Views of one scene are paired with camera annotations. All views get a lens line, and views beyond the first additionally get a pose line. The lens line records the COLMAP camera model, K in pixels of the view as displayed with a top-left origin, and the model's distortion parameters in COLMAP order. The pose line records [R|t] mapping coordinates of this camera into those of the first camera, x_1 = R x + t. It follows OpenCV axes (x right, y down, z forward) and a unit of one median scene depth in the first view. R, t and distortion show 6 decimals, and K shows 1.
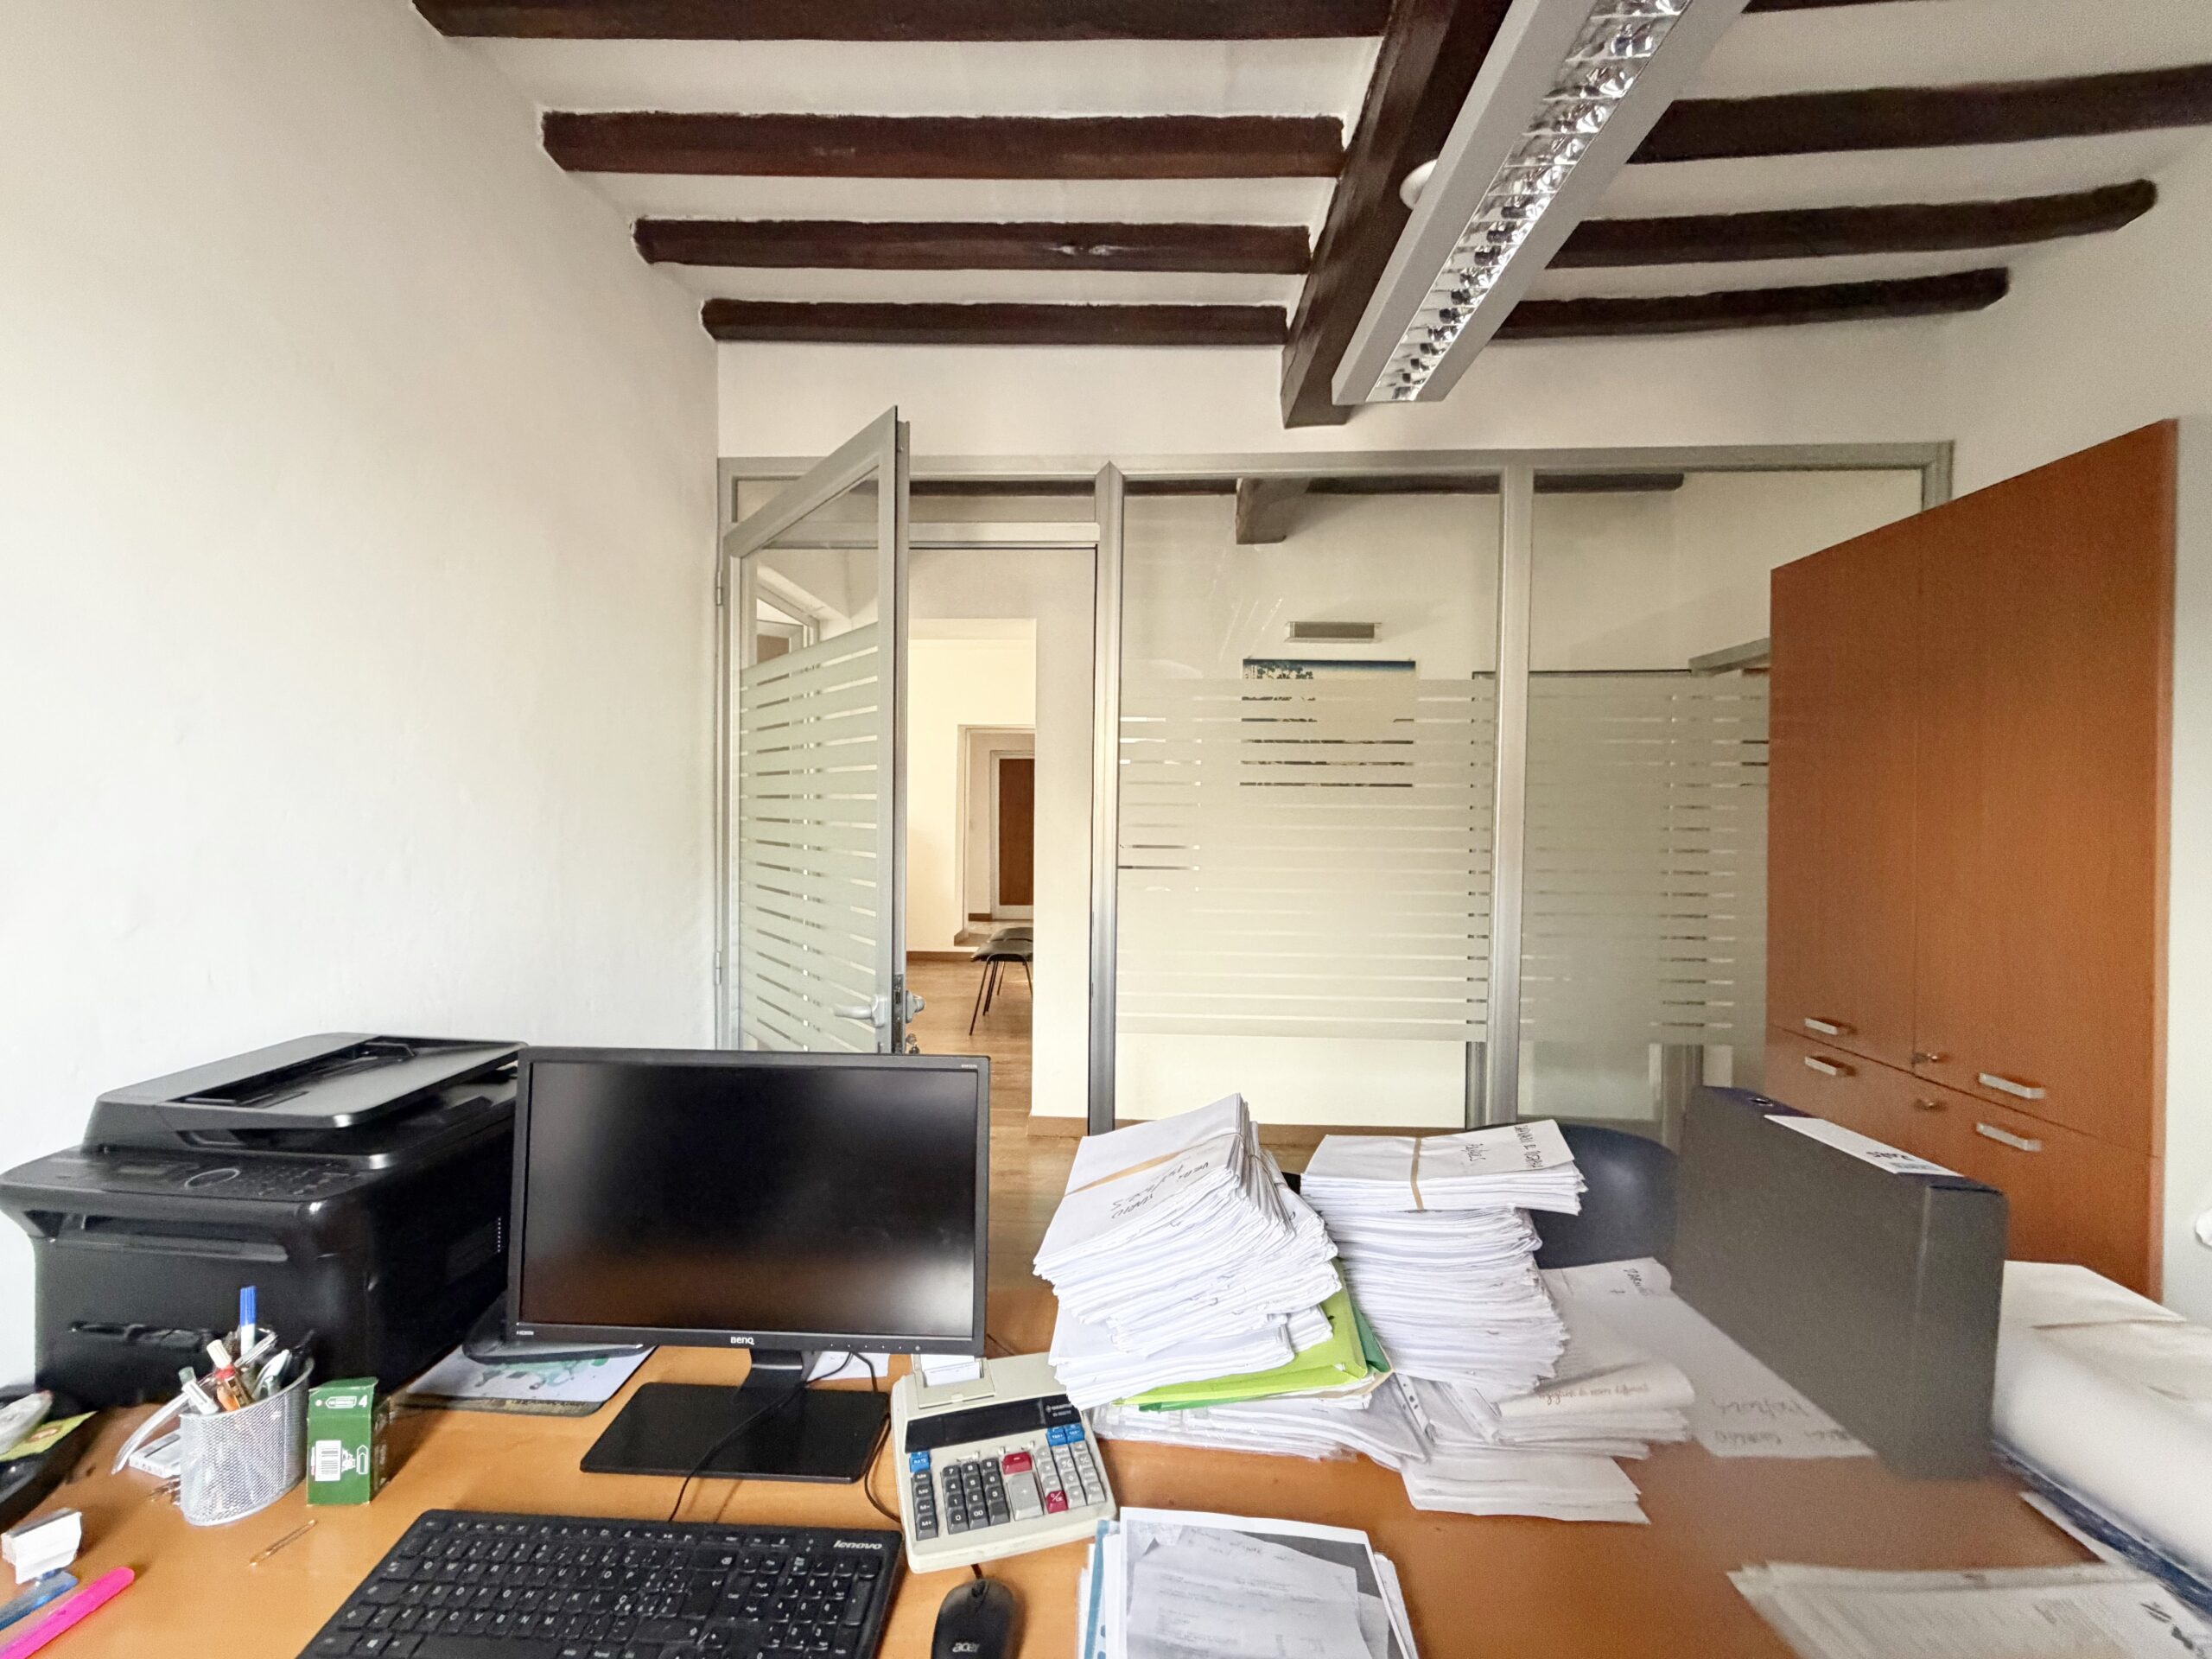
lens RADIAL K [[878.6, 0, 1100.0], [0, 878.6, 828.0], [0, 0, 1]] dist [-0.000464, 0.000313]
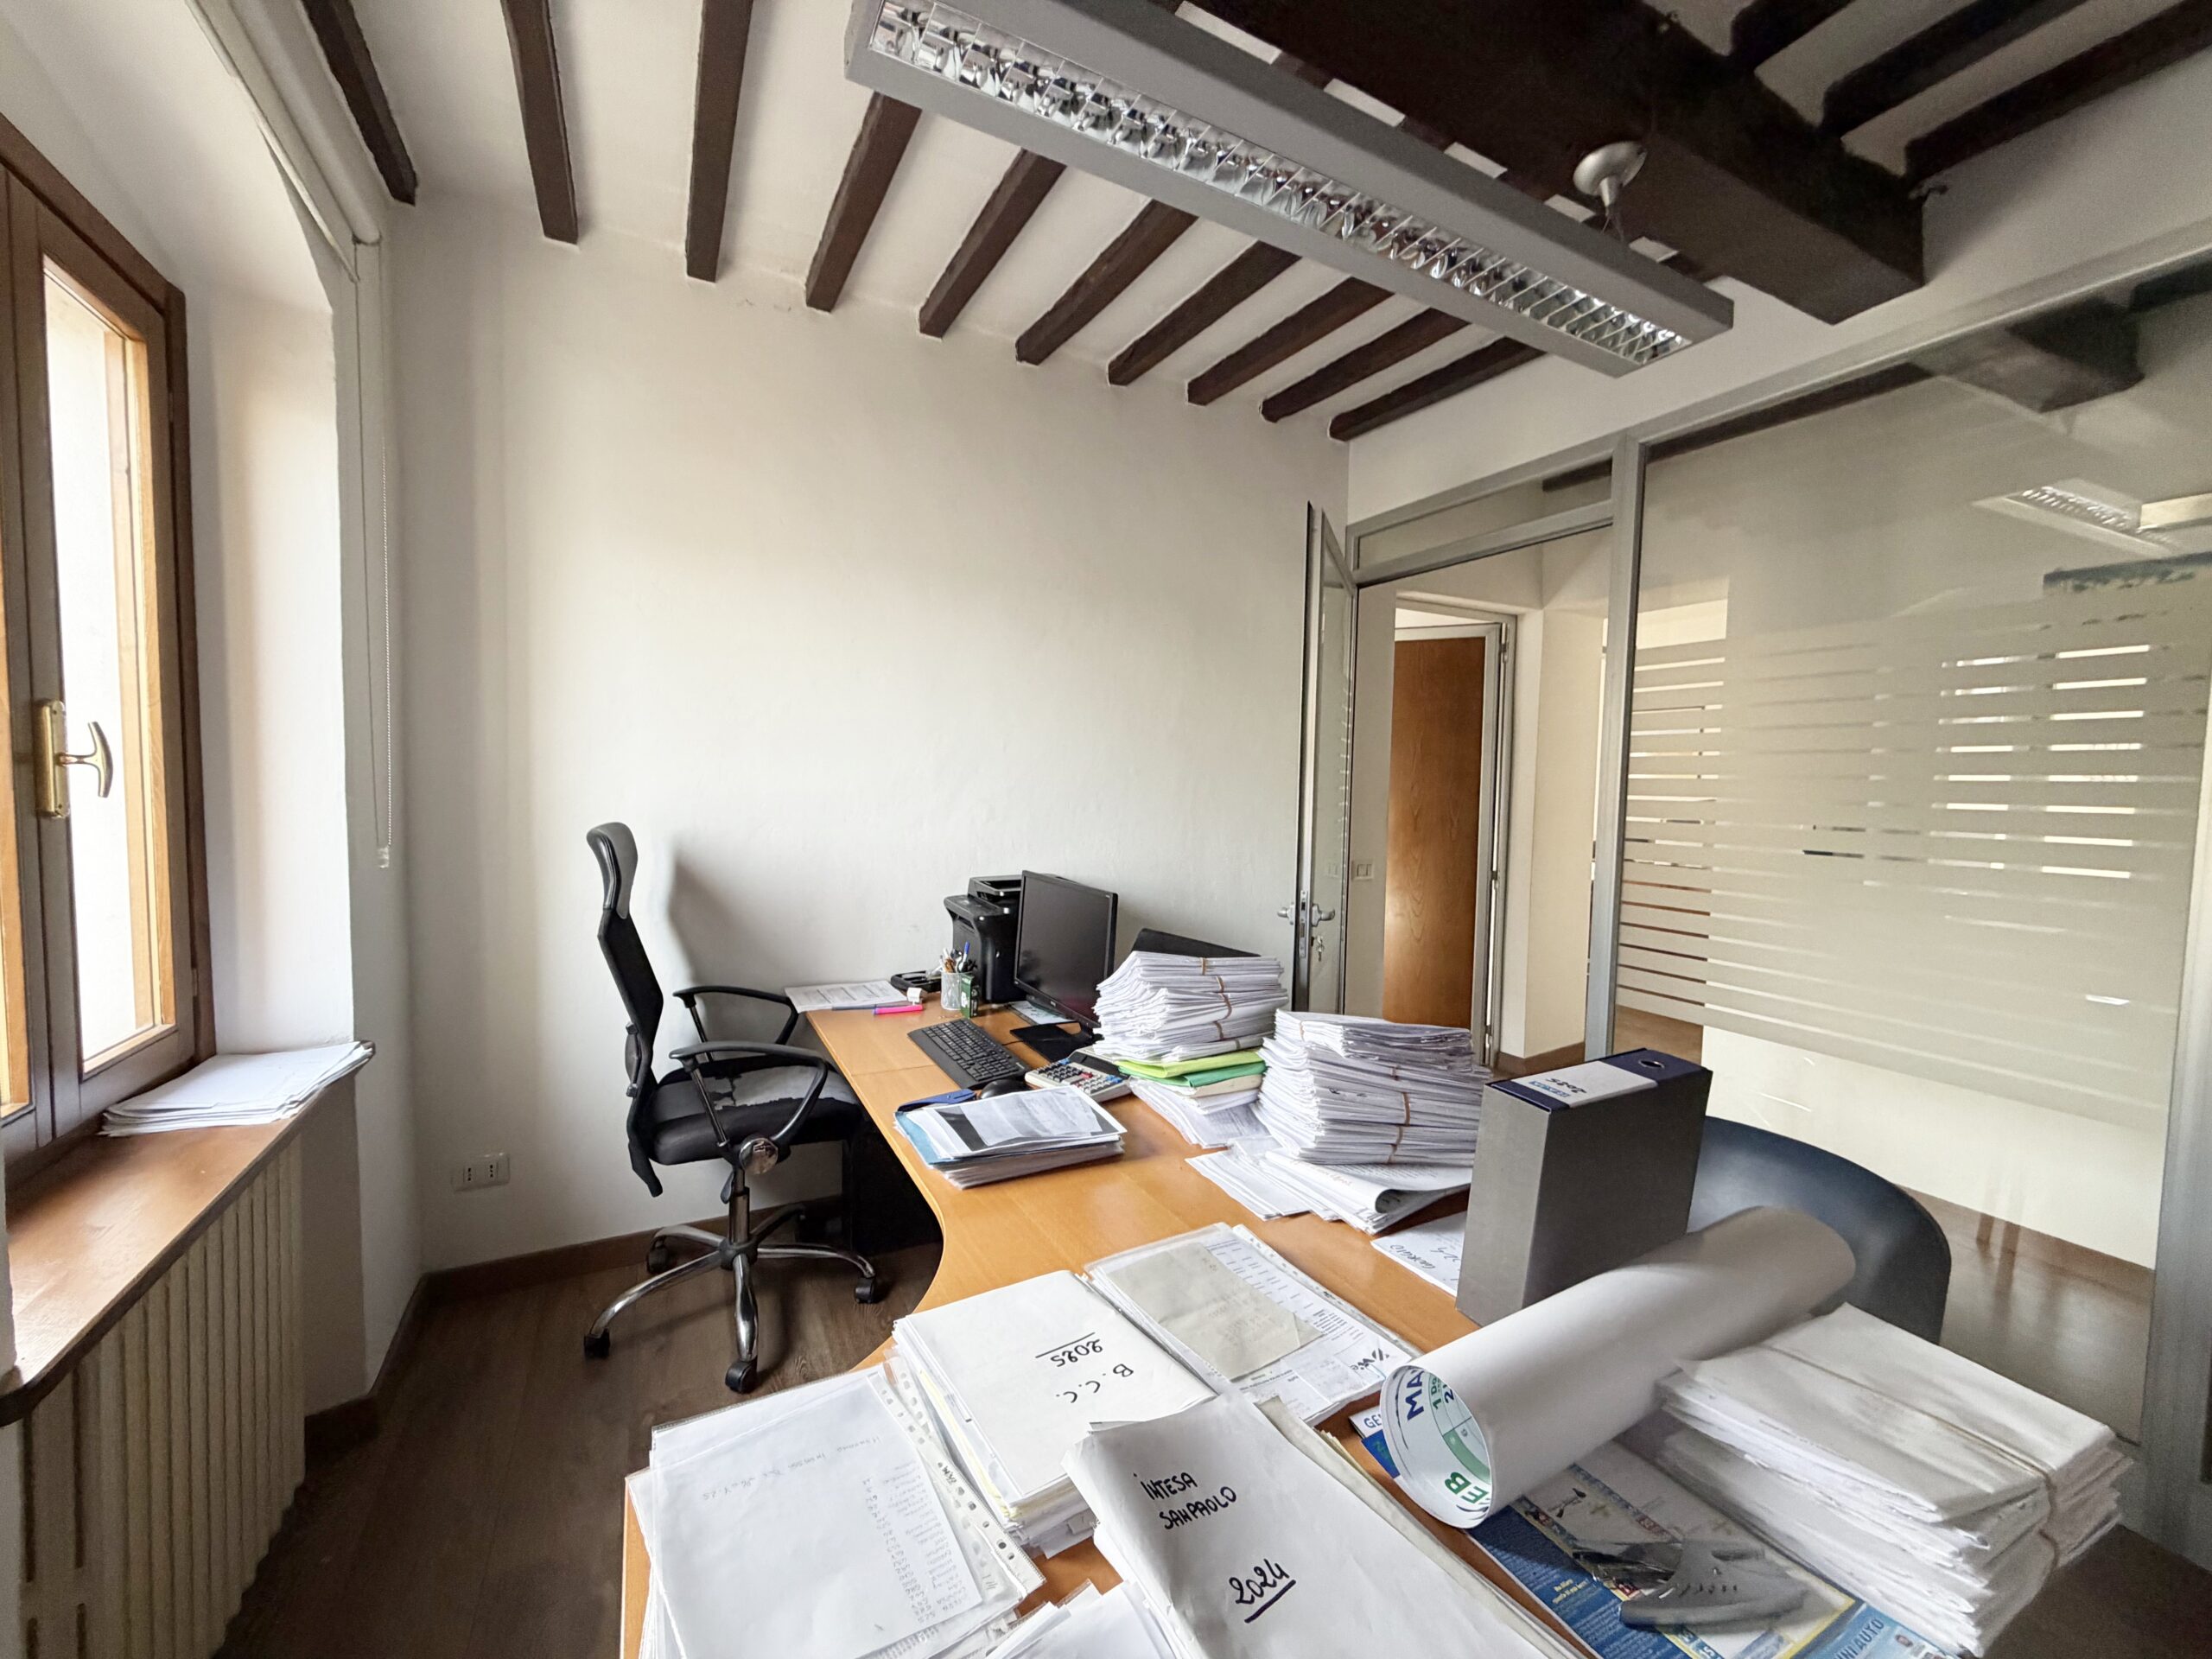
lens RADIAL K [[878.6, 0, 1100.0], [0, 878.6, 828.0], [0, 0, 1]] dist [-0.000464, 0.000313]
pose [[0.492934, 0.047087, -0.868791, 0.729704], [-0.031726, 0.998843, 0.036135, 0.017596], [0.869488, 0.009751, 0.493858, -0.015131]]
